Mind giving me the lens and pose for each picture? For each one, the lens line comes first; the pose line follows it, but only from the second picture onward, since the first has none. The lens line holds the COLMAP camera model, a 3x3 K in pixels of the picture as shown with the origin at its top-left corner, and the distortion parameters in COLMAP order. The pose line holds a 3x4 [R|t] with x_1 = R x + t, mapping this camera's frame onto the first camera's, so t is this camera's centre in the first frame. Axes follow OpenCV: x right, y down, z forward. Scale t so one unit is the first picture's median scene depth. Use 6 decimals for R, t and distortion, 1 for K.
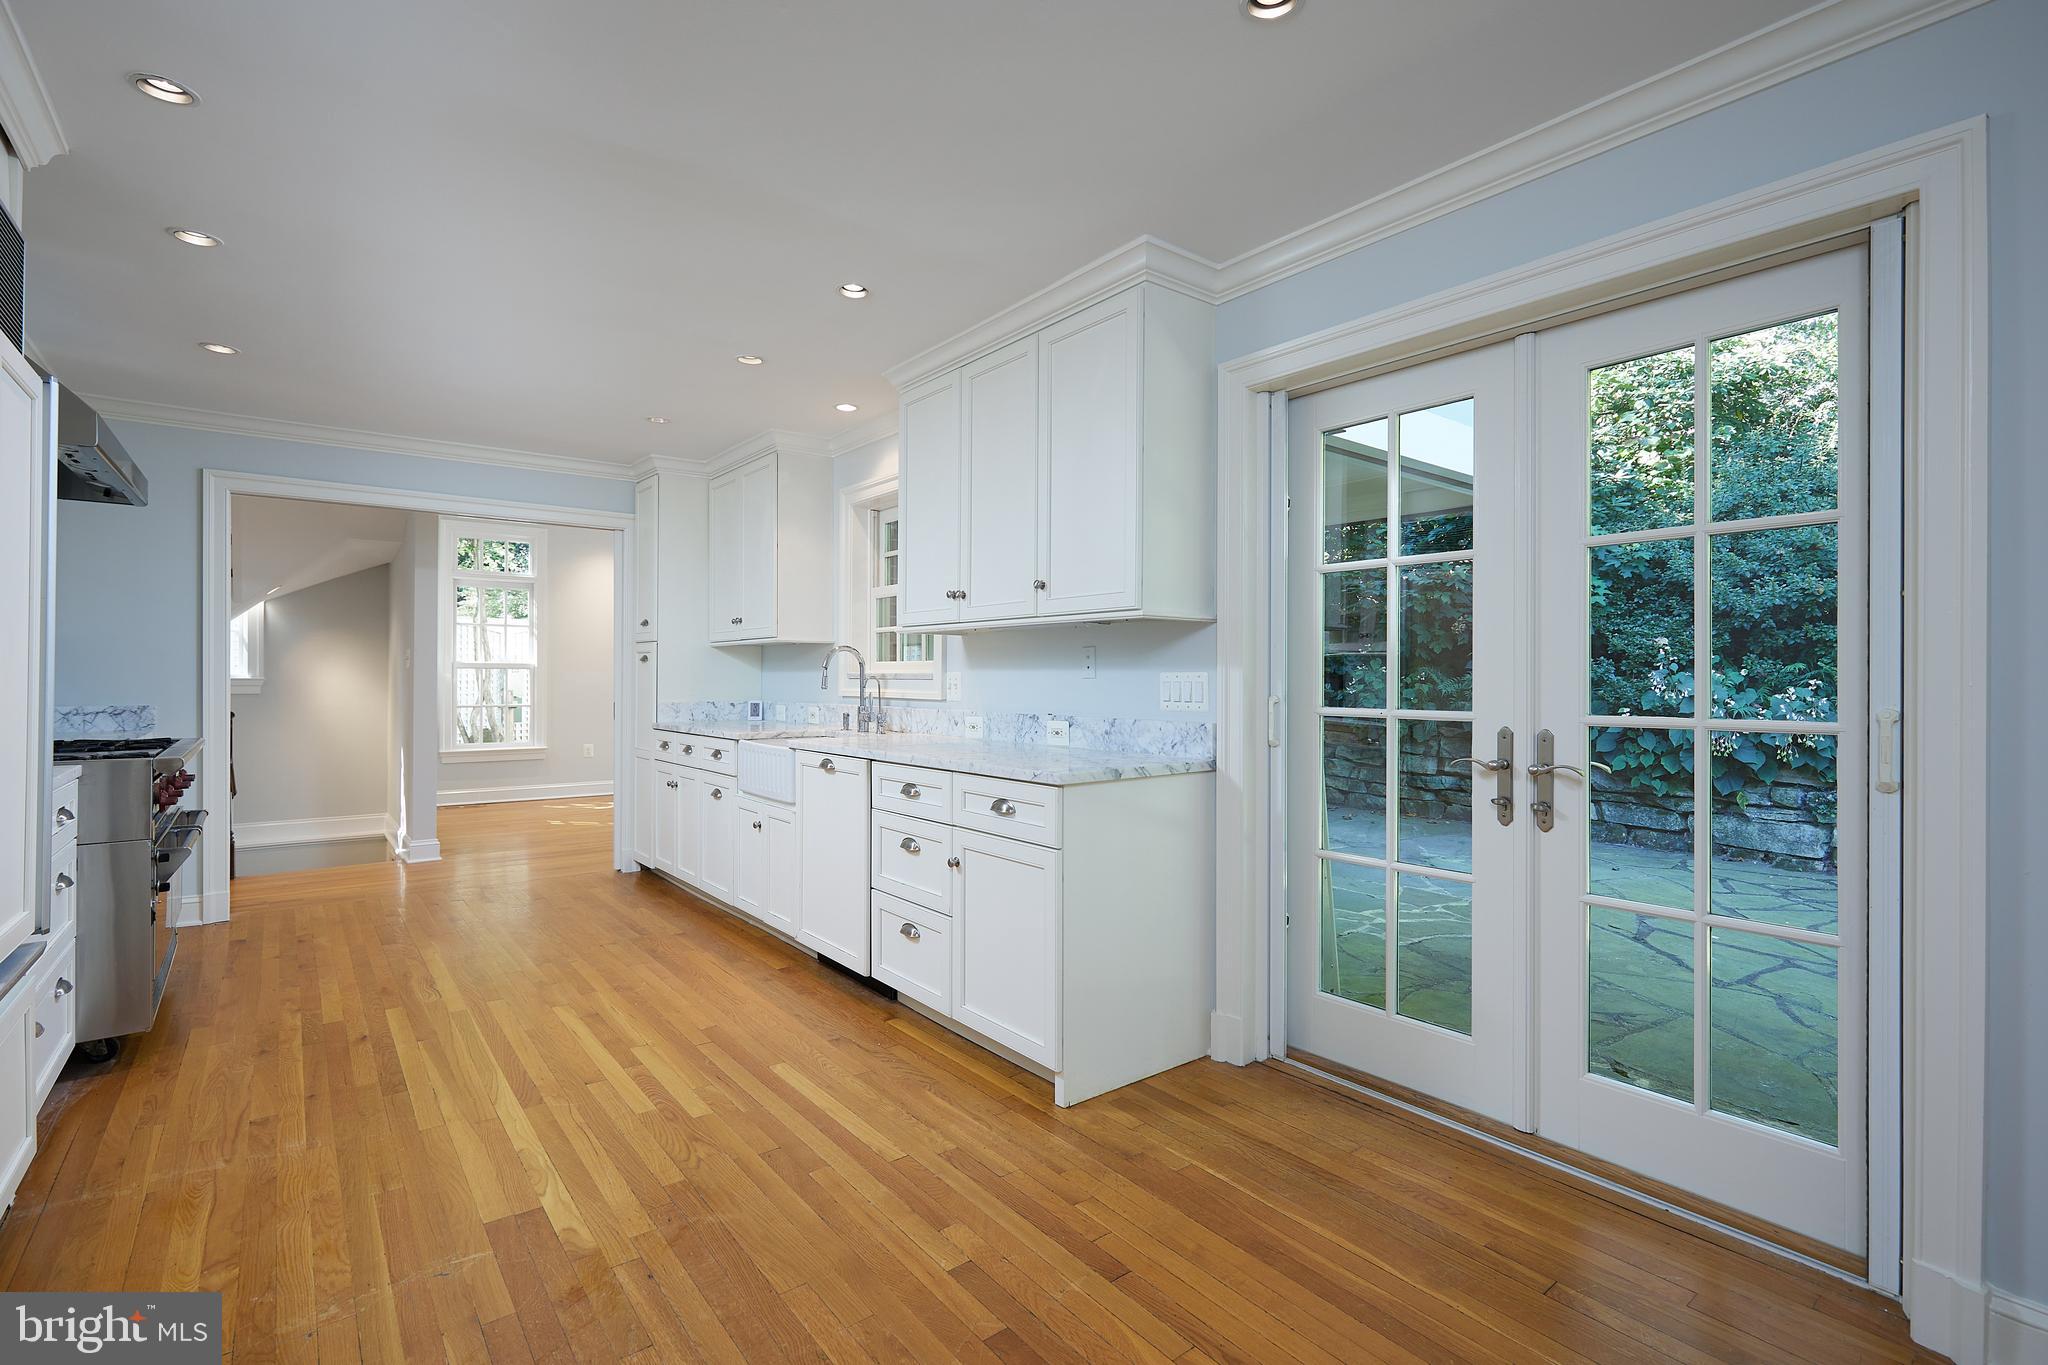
lens RADIAL K [[934.4, 0, 1014.1], [0, 934.4, 676.5], [0, 0, 1]] dist [0.012455, -0.000485]
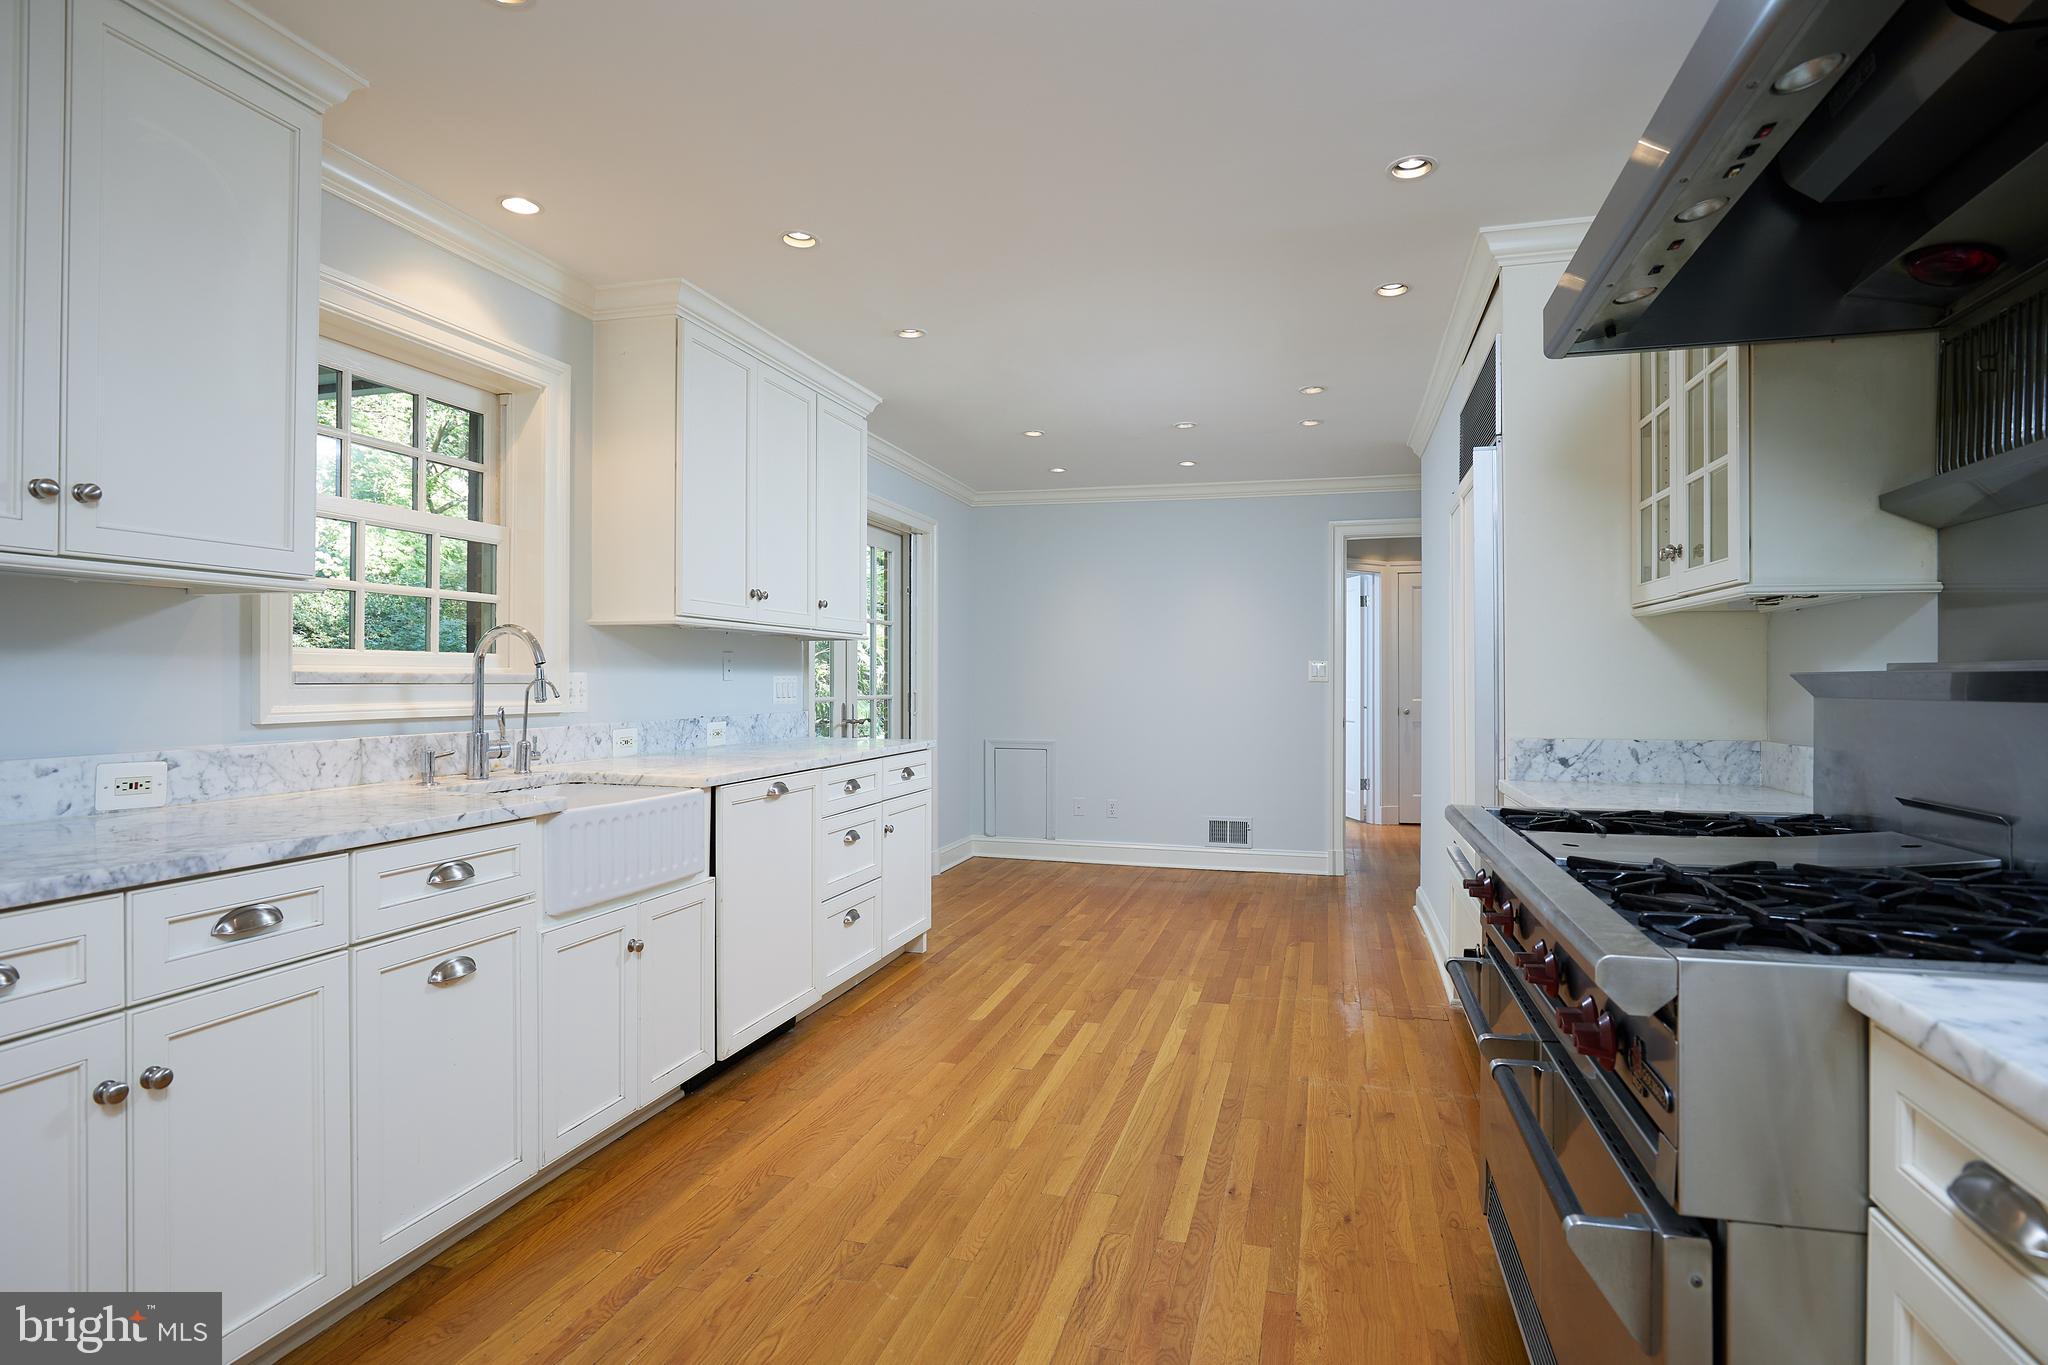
lens RADIAL K [[1055.1, 0, 1029.1], [0, 1055.1, 680.1], [0, 0, 1]] dist [0.000221, 0.000085]
pose [[-0.592699, -0.004912, 0.805409, -1.139535], [-0.005433, 0.999983, 0.002100, -0.003147], [-0.805406, -0.003132, -0.592715, 1.467623]]
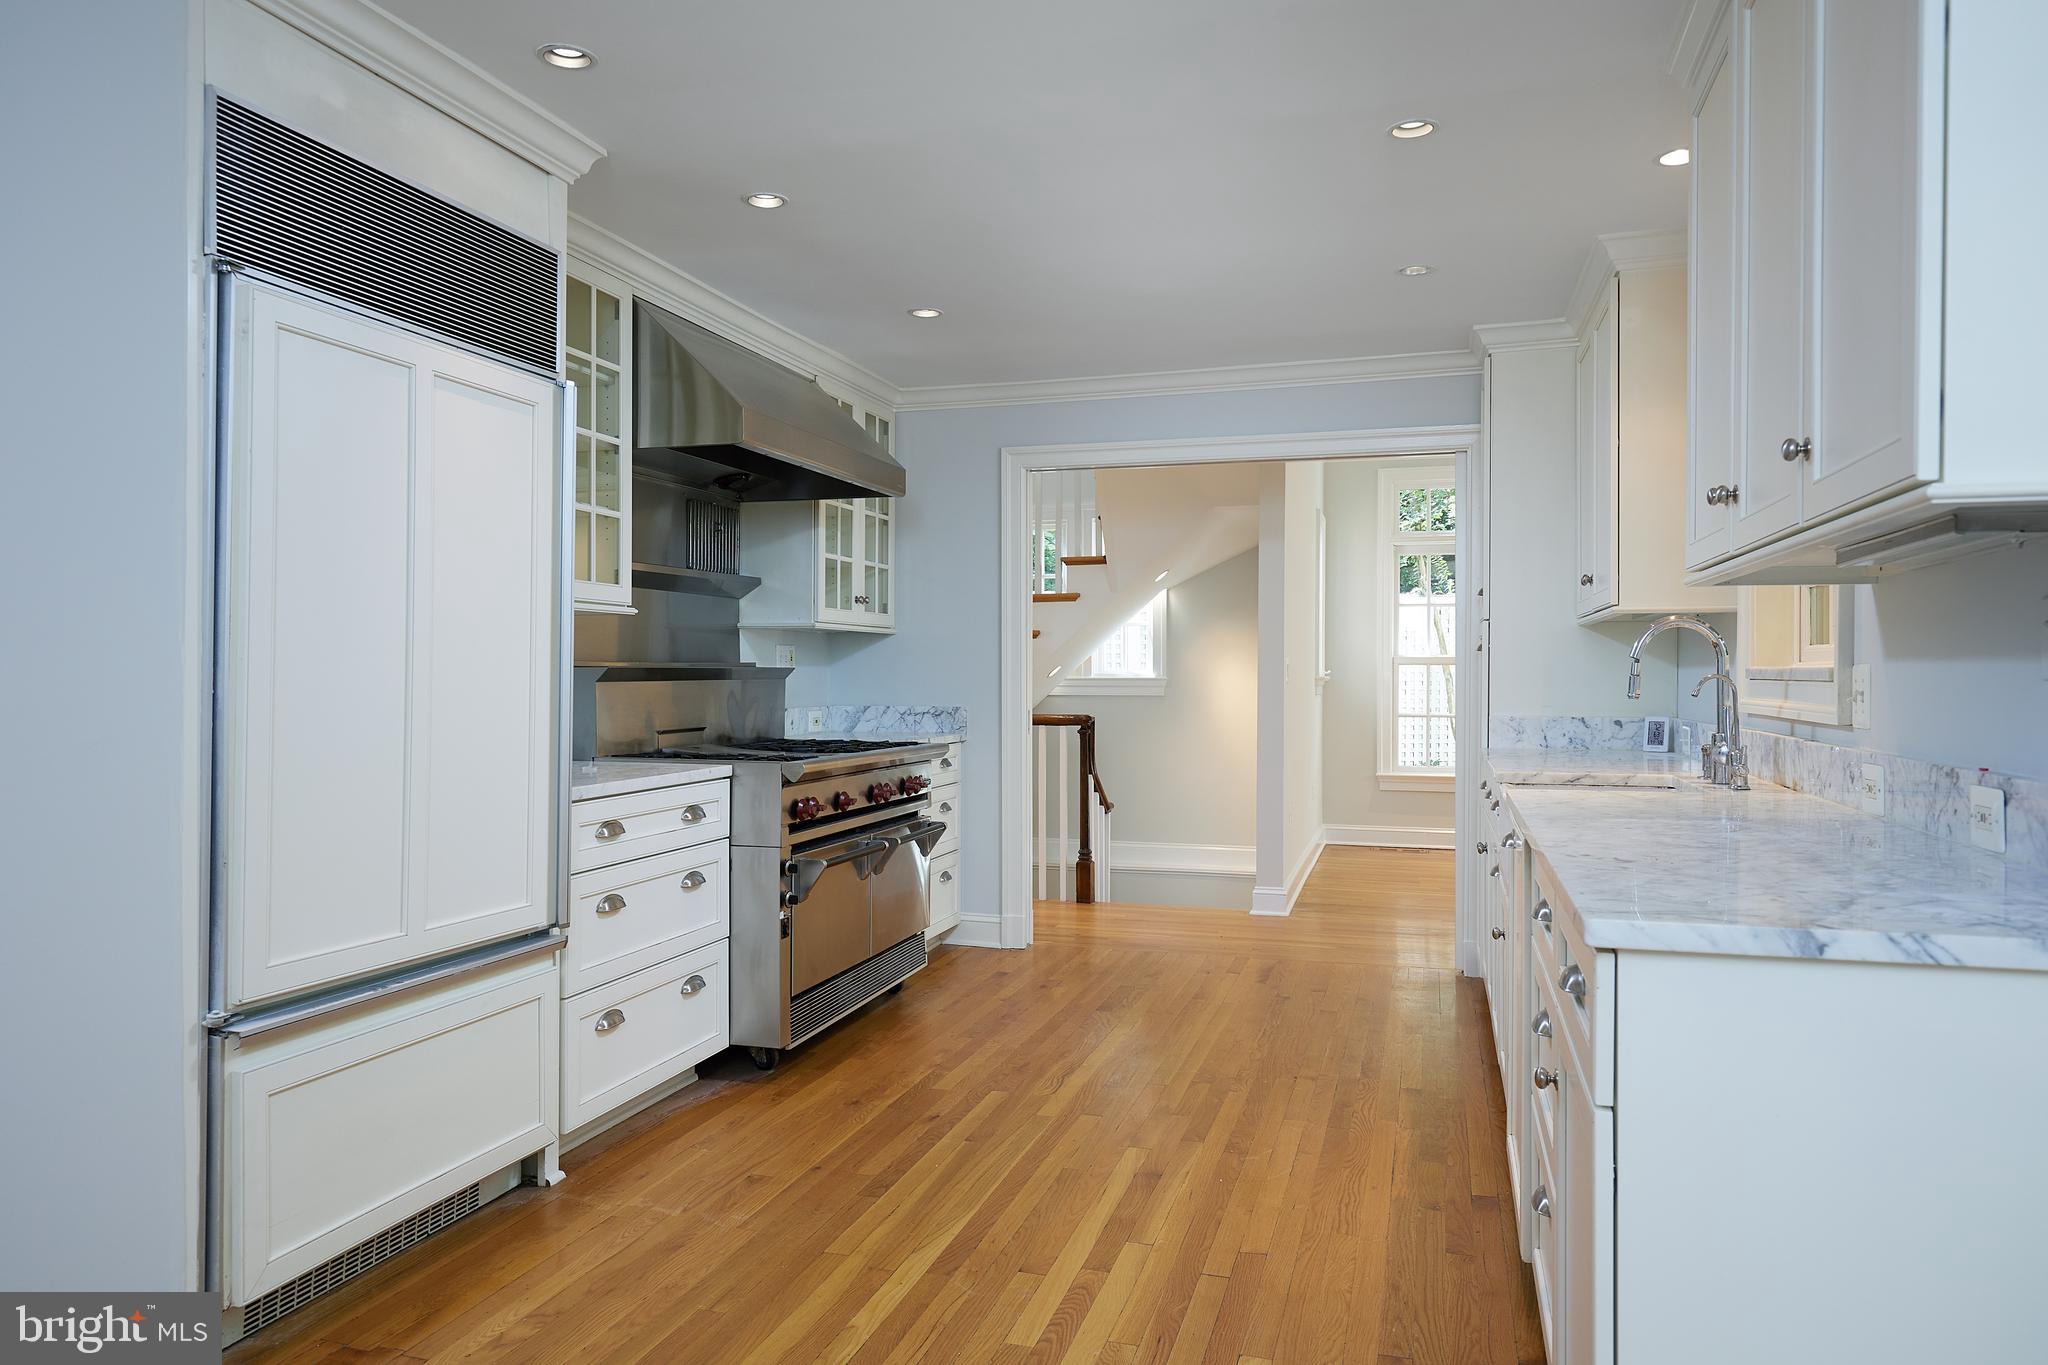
lens RADIAL K [[1342.6, 0, 1043.6], [0, 1342.6, 680.0], [0, 0, 1]] dist [0.004430, 0.007704]
pose [[0.588757, 0.001302, -0.808309, 0.281908], [0.000819, 0.999997, 0.002208, 0.001369], [0.808310, -0.001962, 0.588754, 0.358092]]
